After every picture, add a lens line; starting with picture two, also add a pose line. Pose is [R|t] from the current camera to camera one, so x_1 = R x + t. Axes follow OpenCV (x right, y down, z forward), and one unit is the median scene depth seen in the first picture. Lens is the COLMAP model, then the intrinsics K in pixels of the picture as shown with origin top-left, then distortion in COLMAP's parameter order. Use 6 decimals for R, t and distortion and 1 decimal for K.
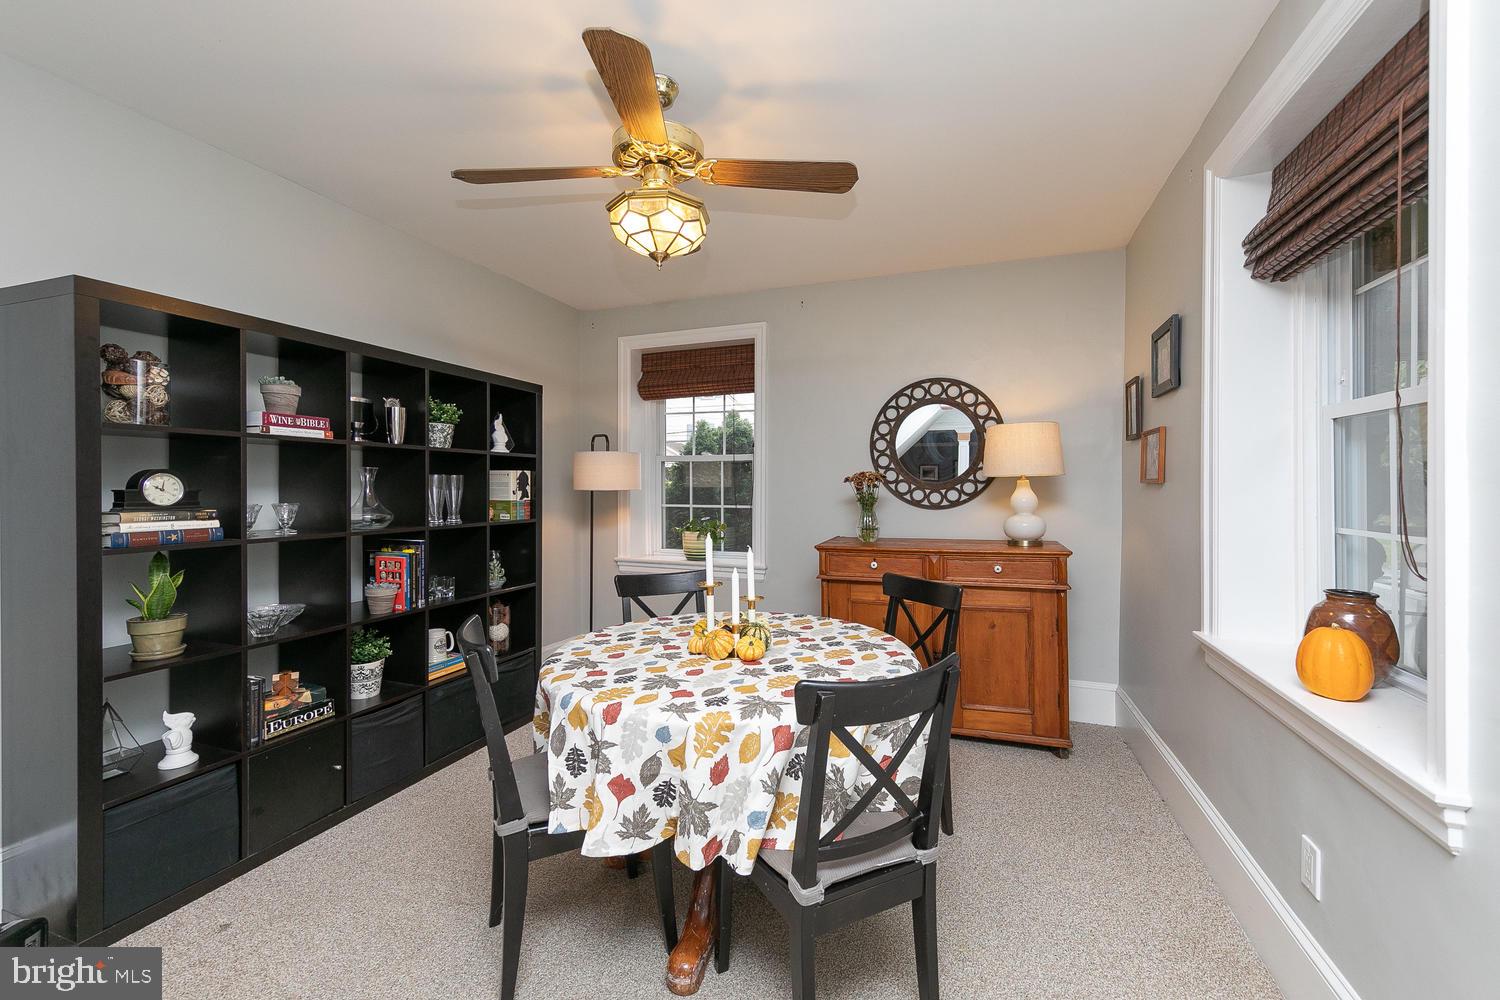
lens RADIAL K [[607.8, 0, 753.5], [0, 607.8, 492.8], [0, 0, 1]] dist [0.000334, -0.000157]
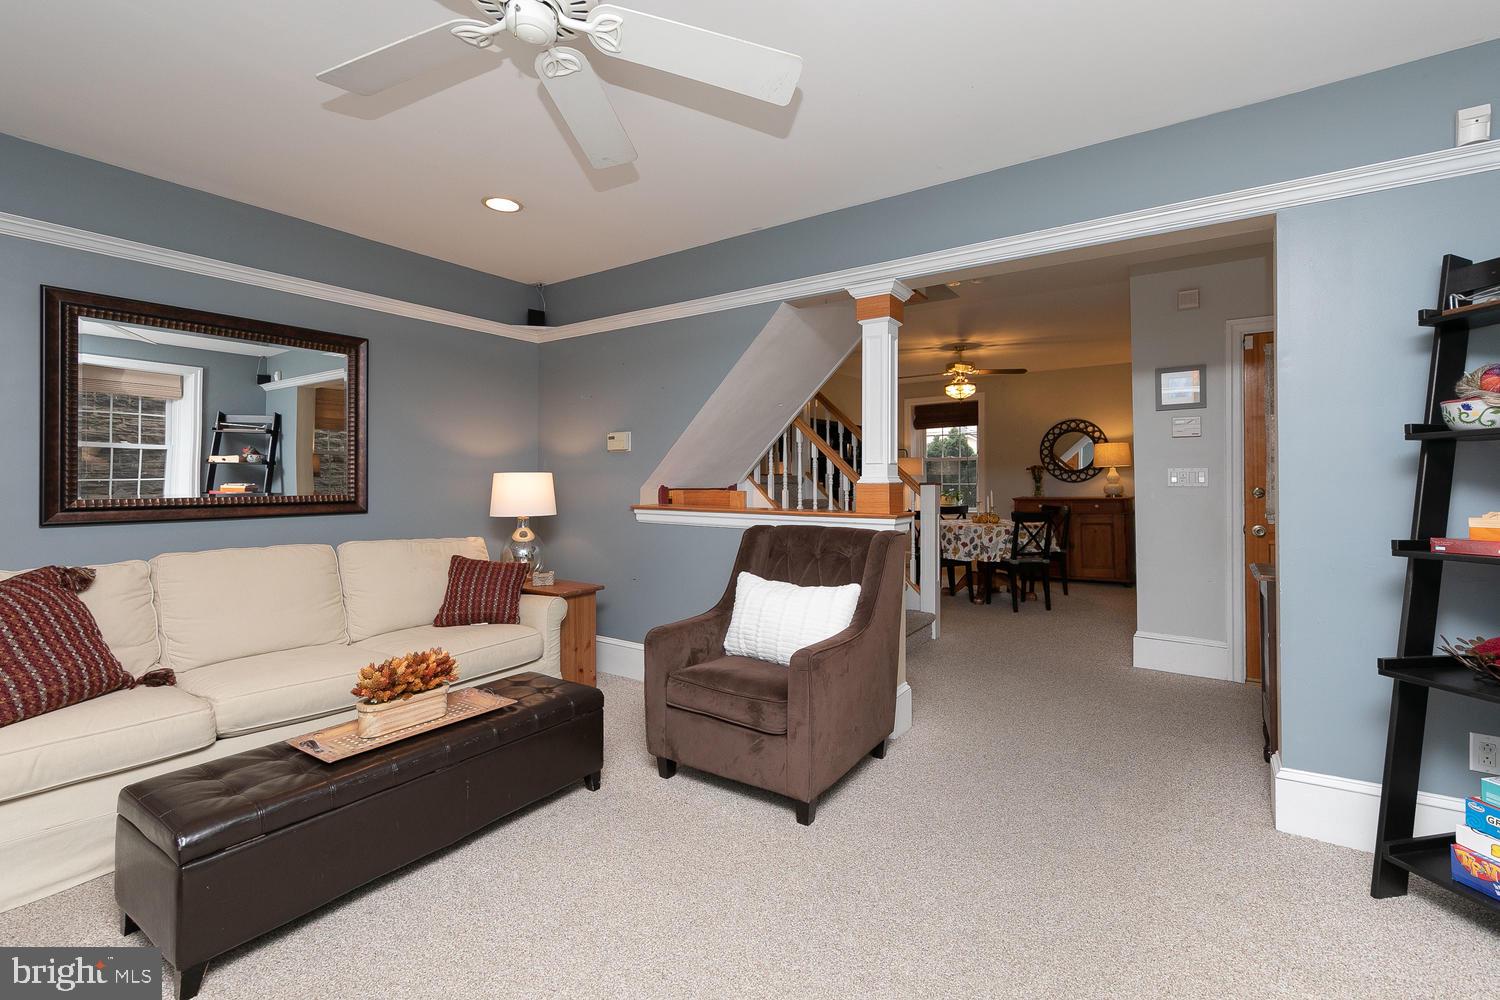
lens RADIAL K [[607.8, 0, 799.0], [0, 607.8, 487.0], [0, 0, 1]] dist [0.000334, -0.000157]
pose [[0.974921, -0.008238, -0.222399, -0.155258], [0.006345, 0.999937, -0.009226, 0.056304], [0.222461, 0.007583, 0.974912, -1.252130]]
